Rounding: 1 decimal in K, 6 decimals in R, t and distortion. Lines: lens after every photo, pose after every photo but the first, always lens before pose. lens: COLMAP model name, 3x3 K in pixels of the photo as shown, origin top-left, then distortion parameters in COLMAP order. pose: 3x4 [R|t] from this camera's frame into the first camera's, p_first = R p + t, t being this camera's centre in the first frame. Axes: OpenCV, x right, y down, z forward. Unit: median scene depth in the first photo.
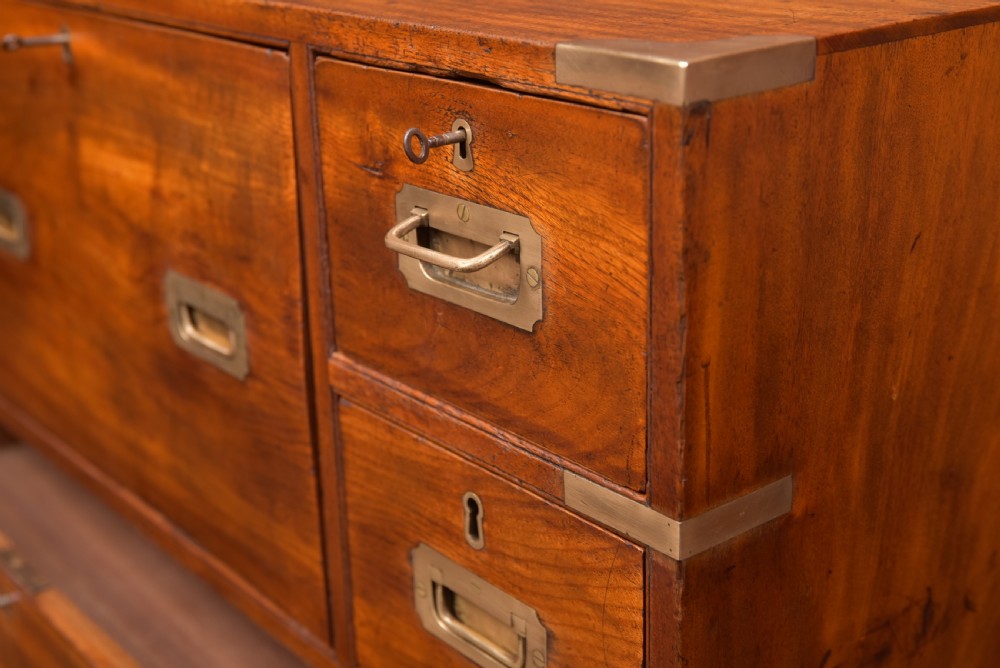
lens RADIAL K [[1422.9, 0, 492.5], [0, 1422.9, 343.0], [0, 0, 1]] dist [0.045132, 0.000000]
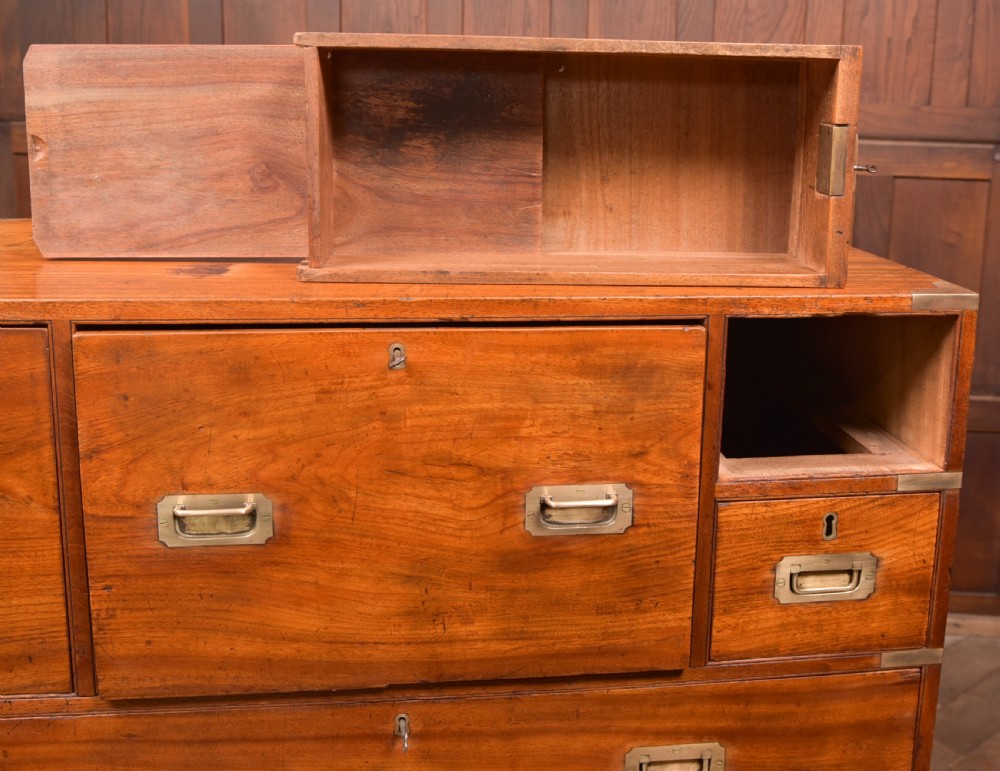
lens RADIAL K [[1139.3, 0, 540.8], [0, 1139.3, 289.5], [0, 0, 1]] dist [-0.064389, 0.000000]
pose [[0.509600, -0.118920, 0.852154, -1.792658], [0.262905, 0.964557, -0.022615, -0.316025], [-0.819261, 0.235560, 0.522803, 0.463266]]
